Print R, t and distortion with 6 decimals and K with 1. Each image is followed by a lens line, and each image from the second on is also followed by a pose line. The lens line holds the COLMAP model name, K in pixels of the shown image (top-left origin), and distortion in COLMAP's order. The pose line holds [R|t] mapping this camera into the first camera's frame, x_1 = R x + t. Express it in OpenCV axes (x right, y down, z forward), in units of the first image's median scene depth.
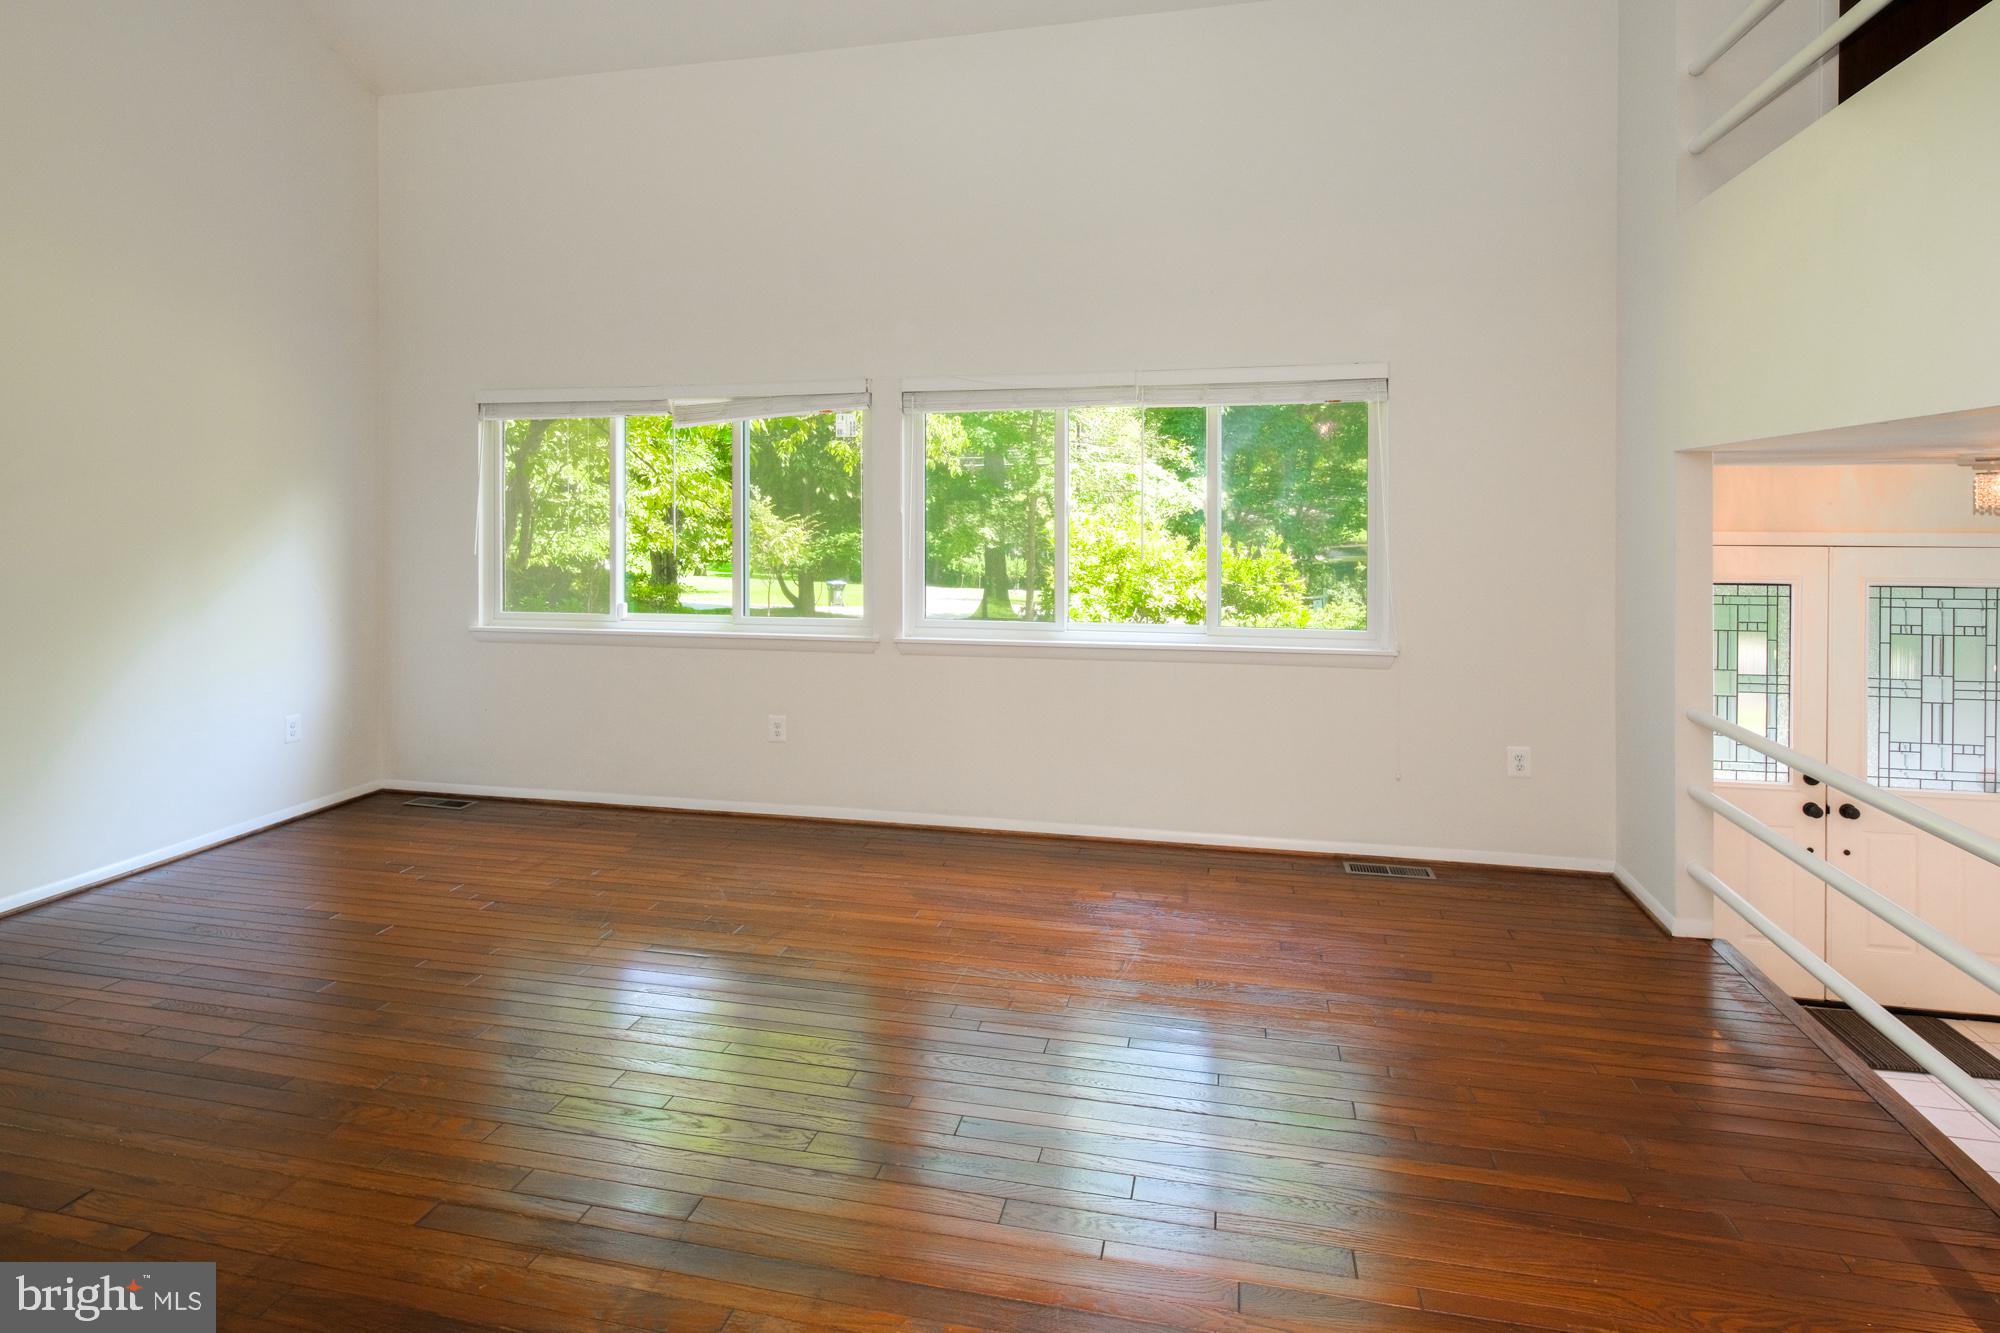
lens RADIAL K [[1102.8, 0, 976.5], [0, 1102.8, 517.4], [0, 0, 1]] dist [-0.000750, 0.000099]
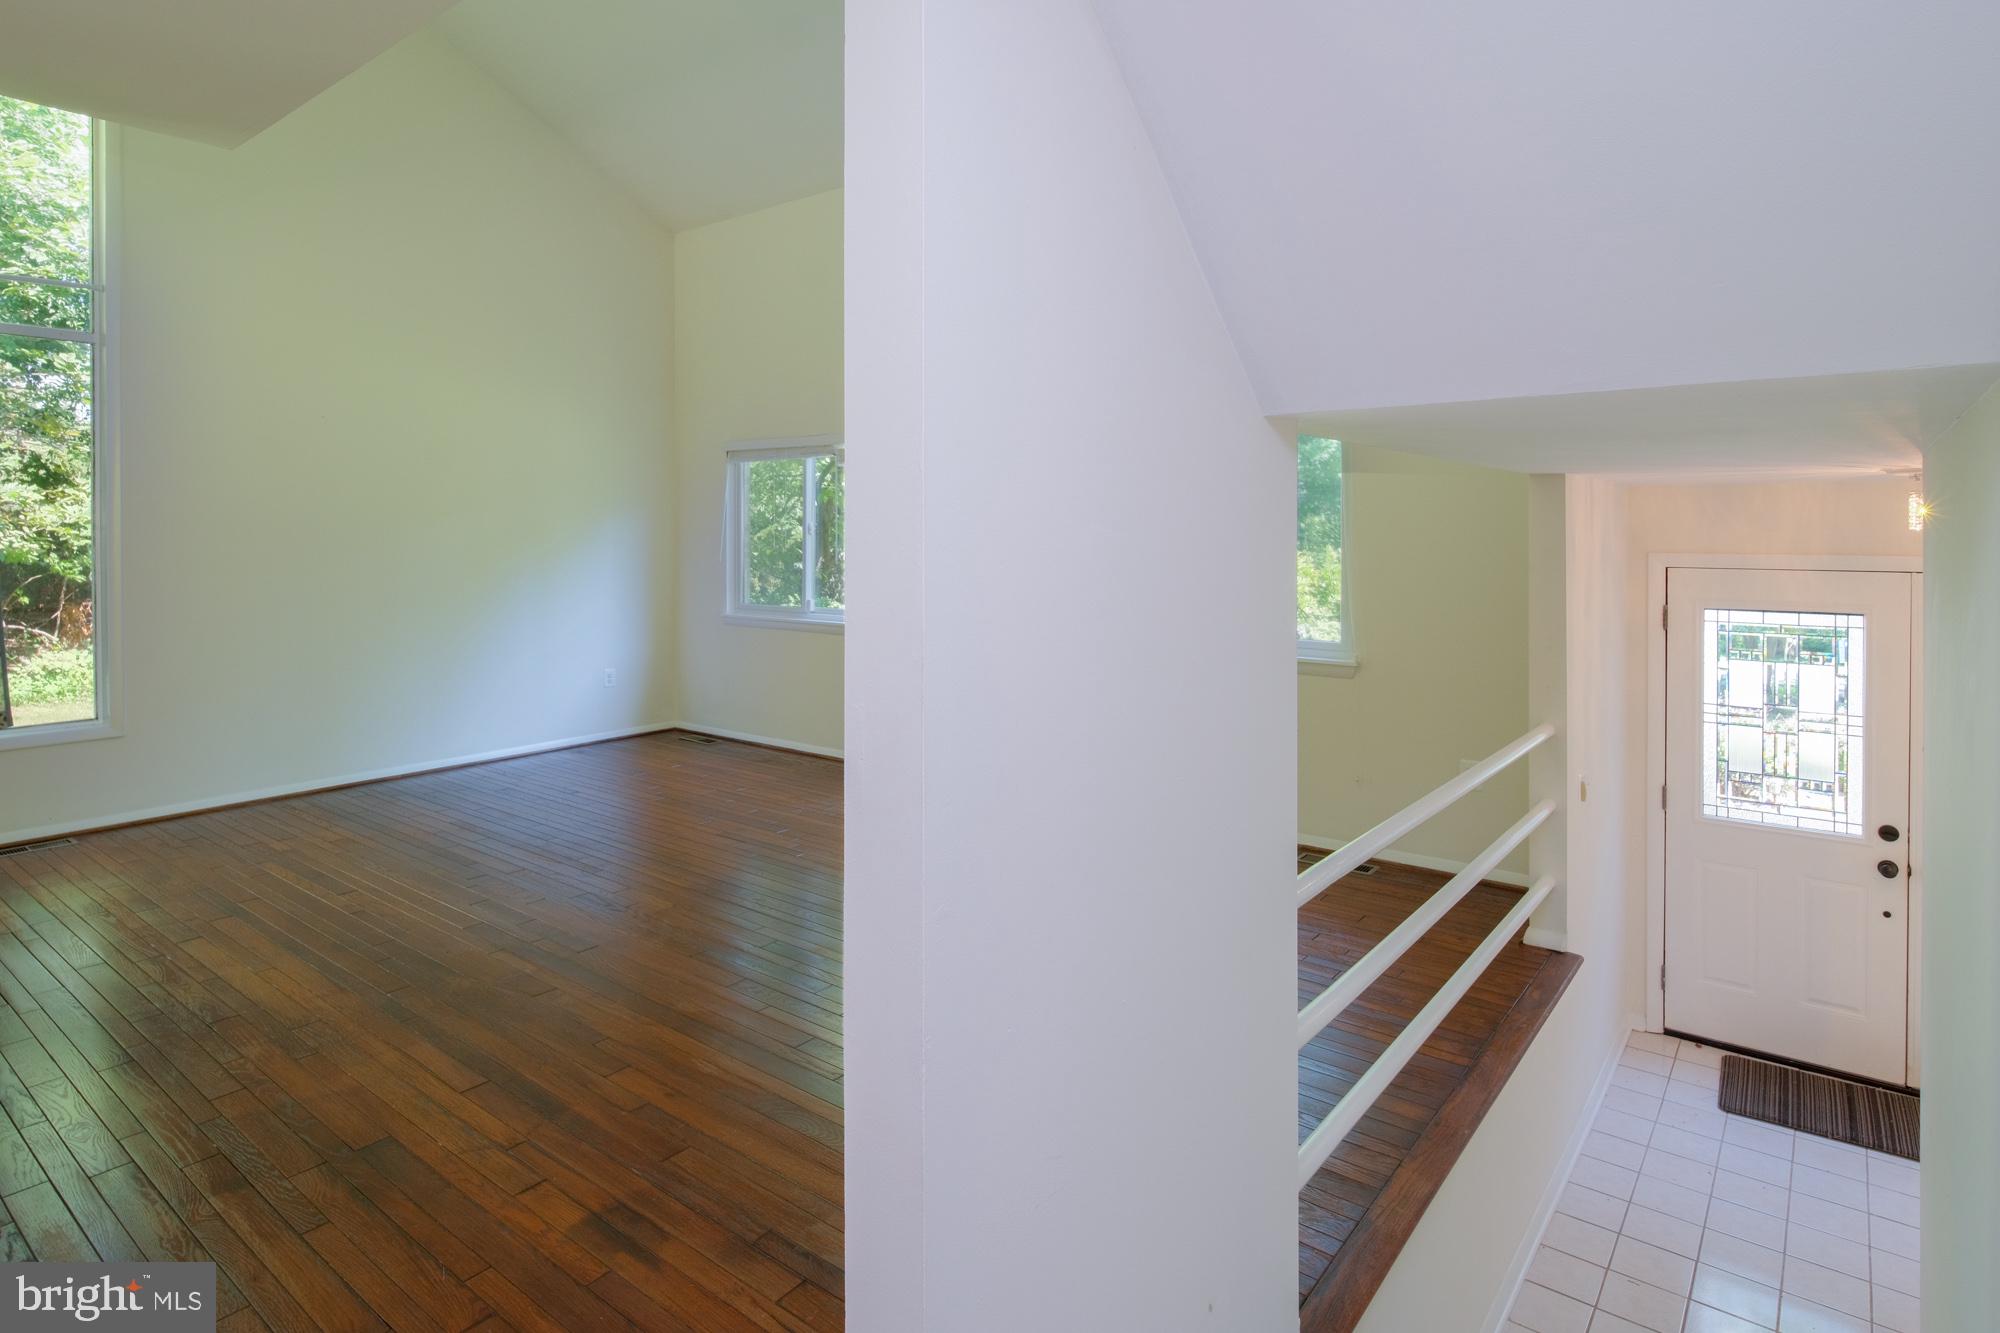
lens RADIAL K [[1094.5, 0, 950.7], [0, 1094.5, 533.2], [0, 0, 1]] dist [-0.001482, -0.000544]
pose [[0.899892, 0.003089, -0.436101, 0.466002], [-0.003549, 0.999994, -0.000239, -0.002123], [0.436098, 0.001762, 0.899897, -0.122734]]
